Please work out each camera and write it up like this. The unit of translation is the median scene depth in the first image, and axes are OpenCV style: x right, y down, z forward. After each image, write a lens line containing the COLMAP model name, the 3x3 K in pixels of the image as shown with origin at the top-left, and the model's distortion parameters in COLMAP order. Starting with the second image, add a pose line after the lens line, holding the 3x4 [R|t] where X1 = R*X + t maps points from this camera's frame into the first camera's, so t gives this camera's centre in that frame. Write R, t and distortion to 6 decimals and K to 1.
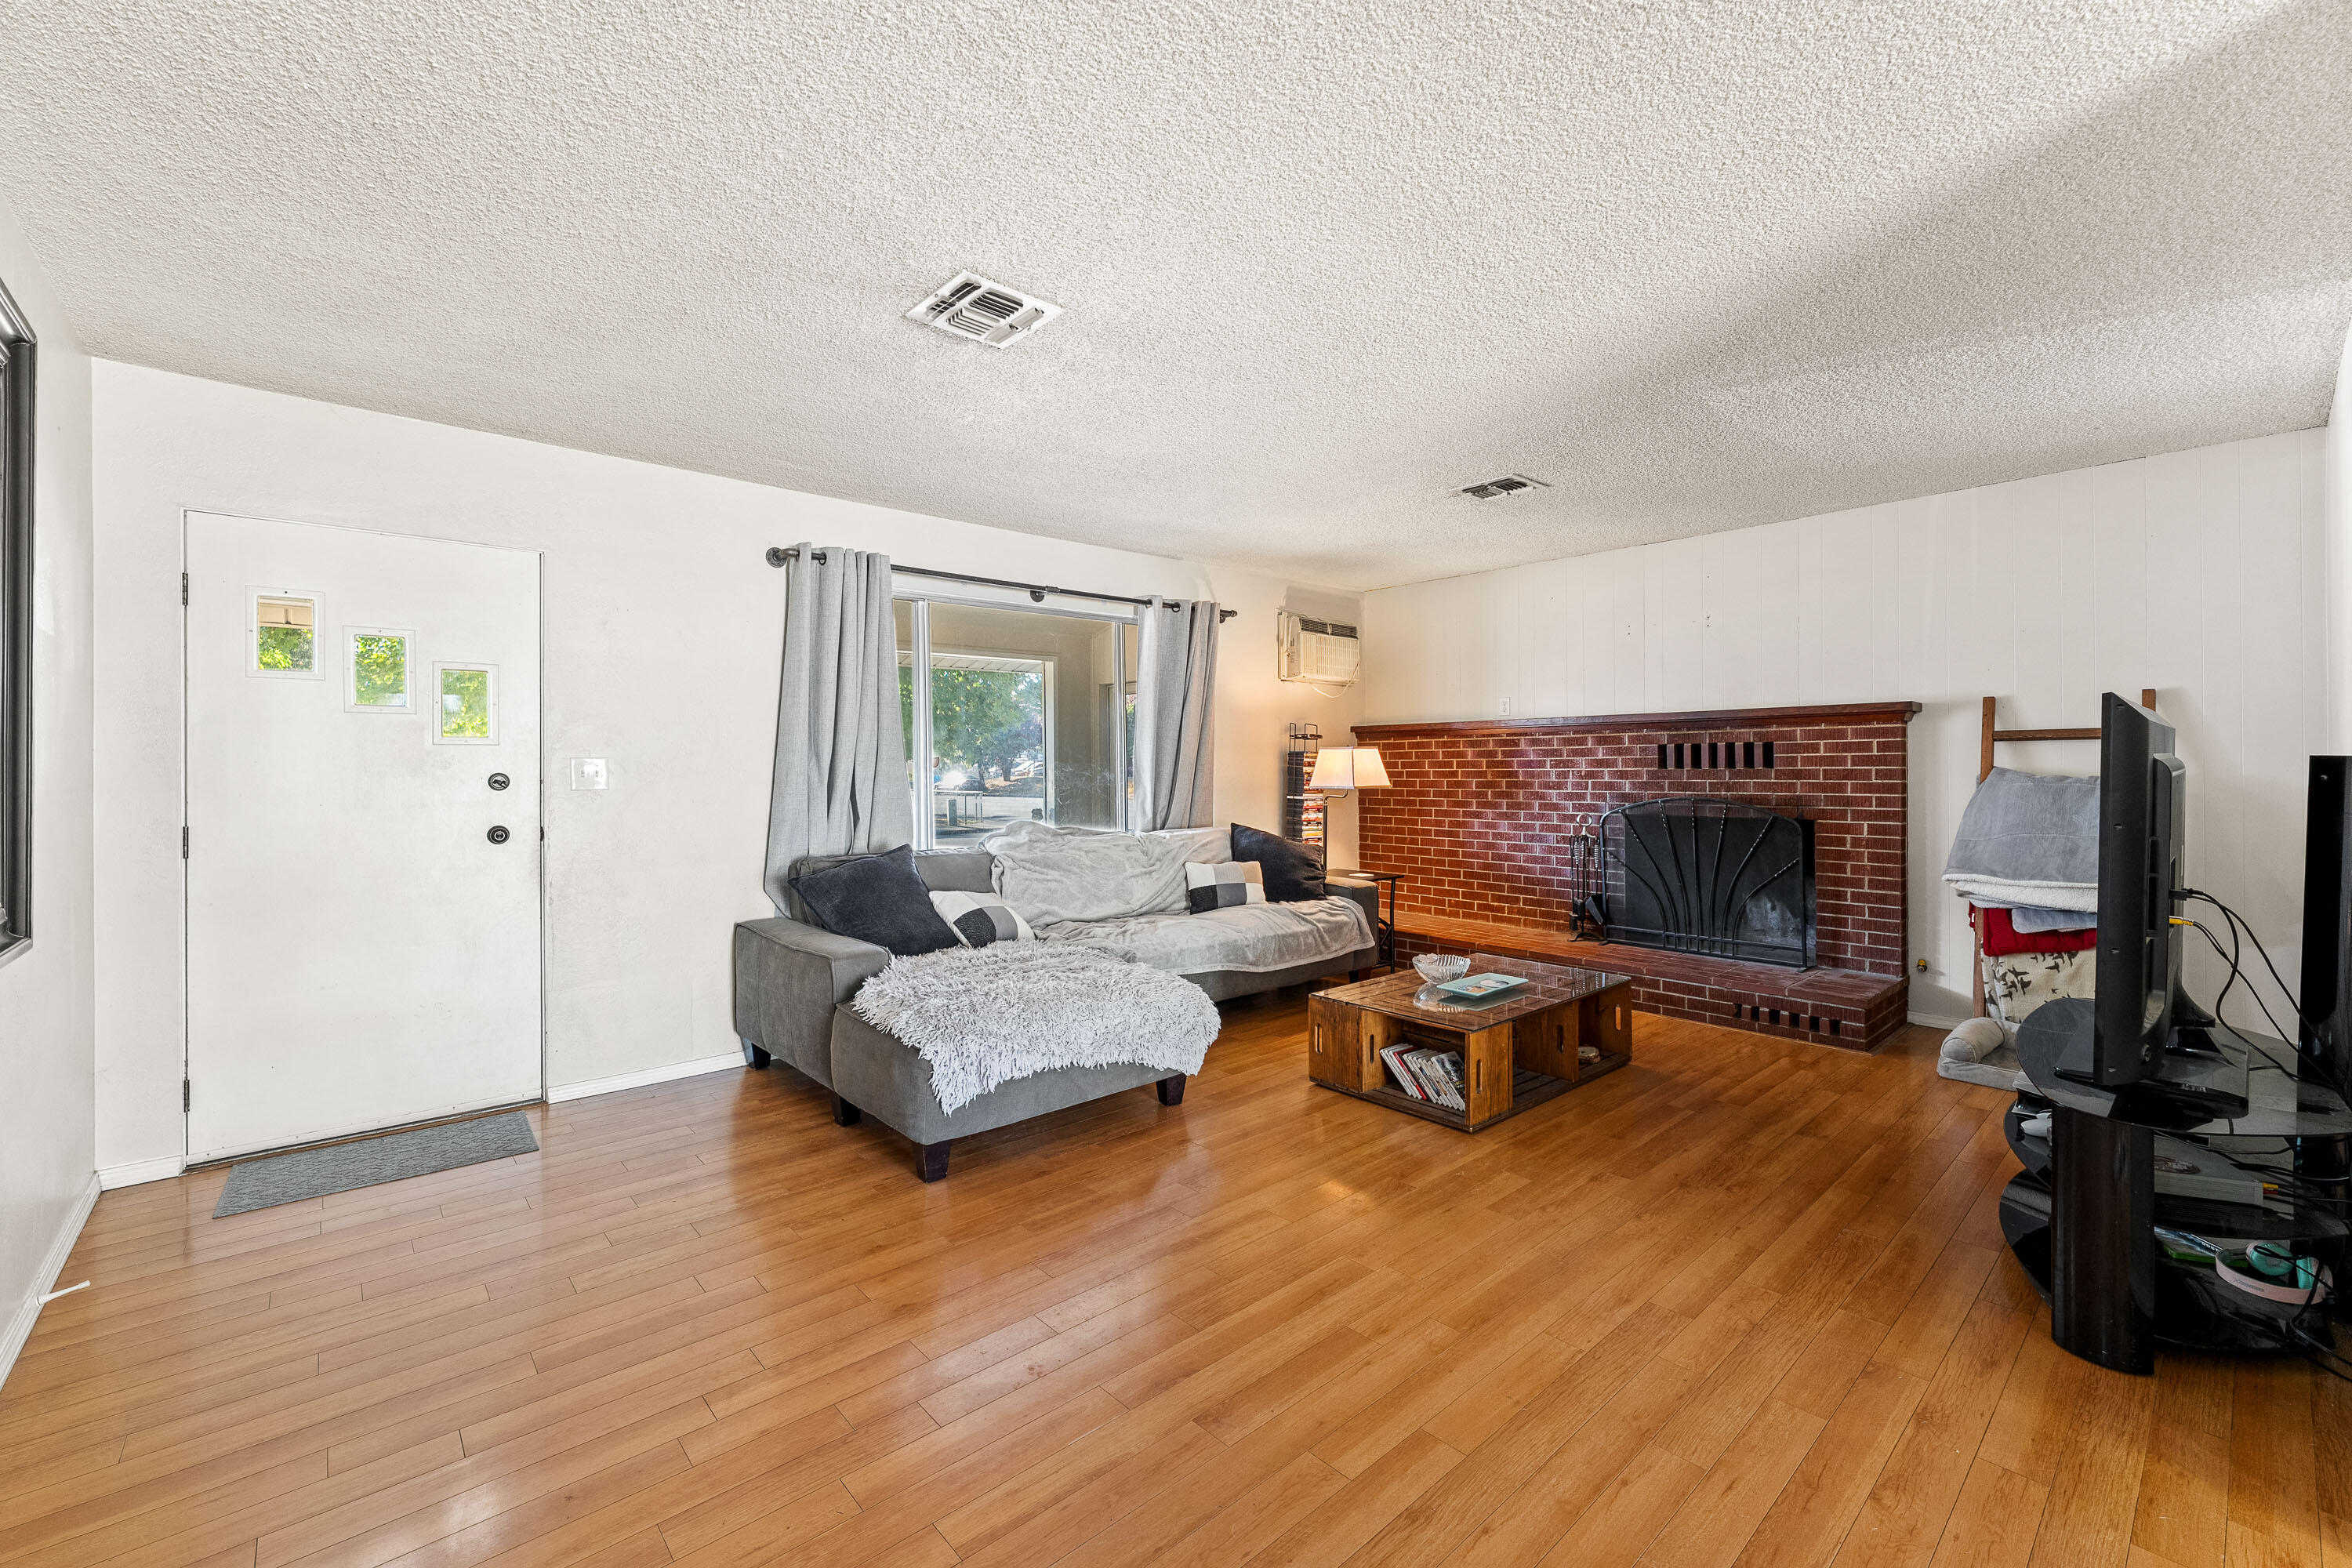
lens RADIAL K [[957.2, 0, 1176.0], [0, 957.2, 784.0], [0, 0, 1]] dist [0.000120, 0.000019]
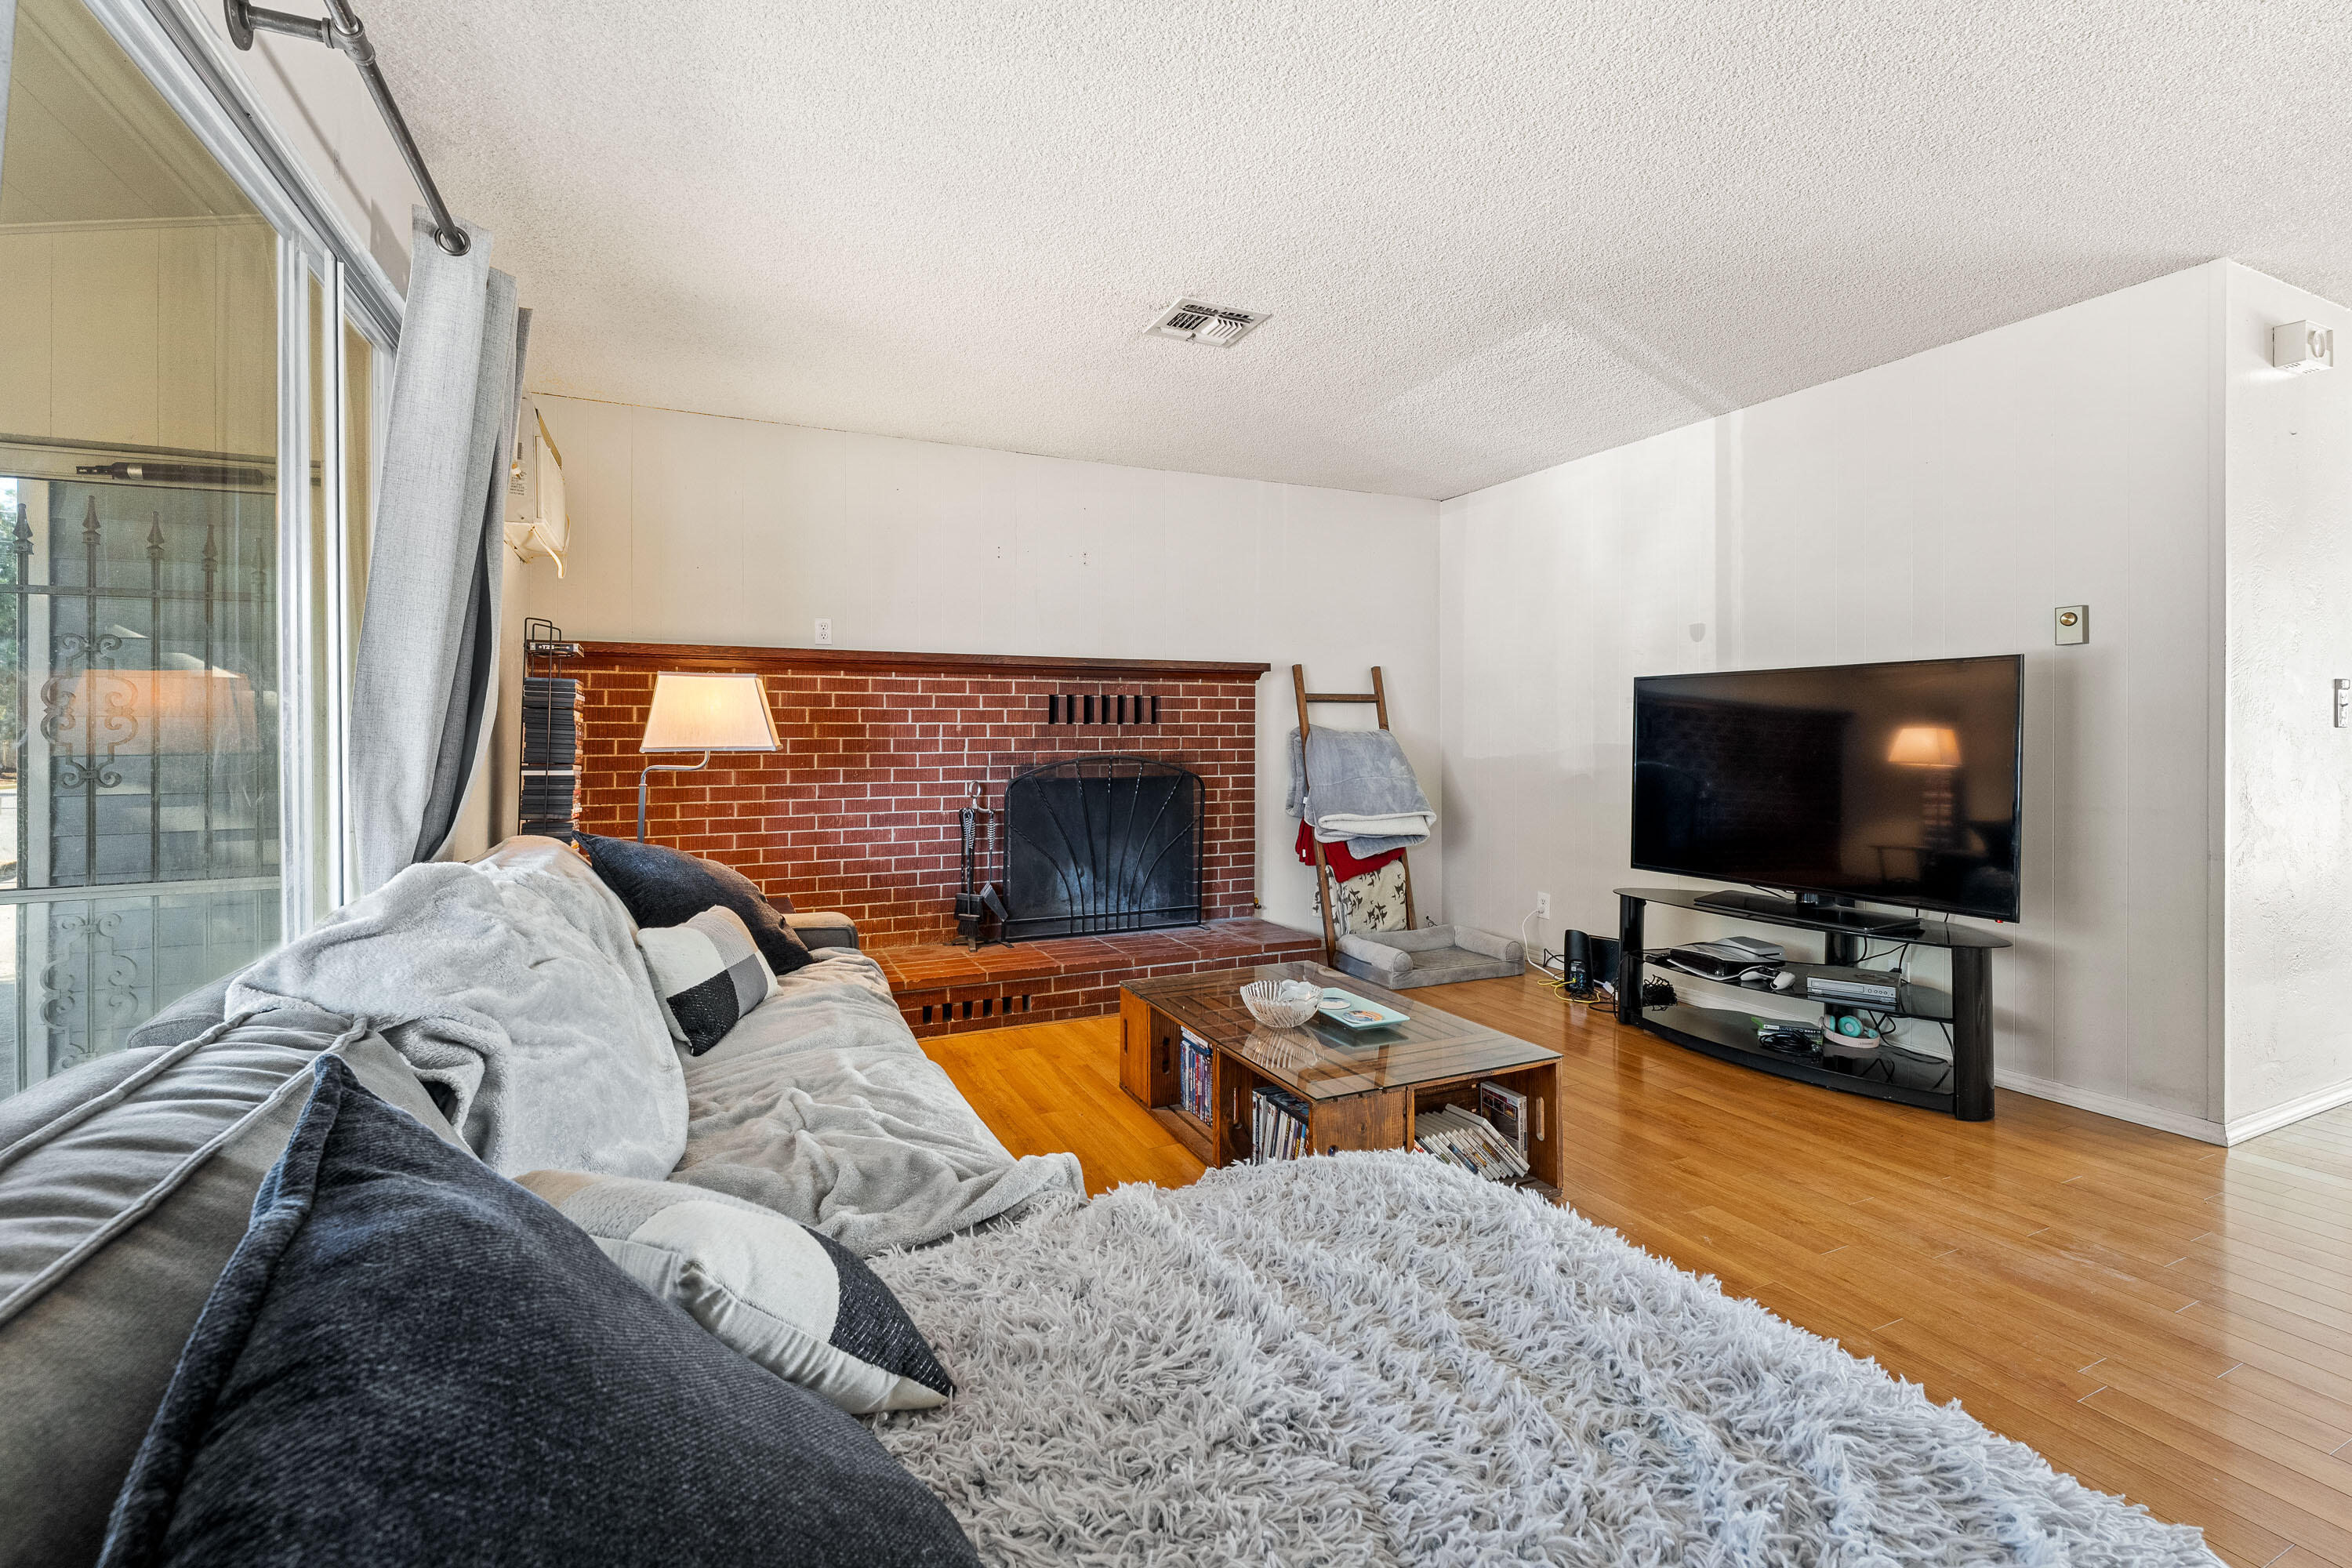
lens RADIAL K [[1050.9, 0, 1182.1], [0, 1050.9, 736.3], [0, 0, 1]] dist [0.000283, 0.000065]
pose [[0.269939, -0.006485, 0.962855, -0.358049], [0.010365, 0.999939, 0.003829, -0.007183], [-0.962822, 0.008946, 0.269990, 0.650180]]
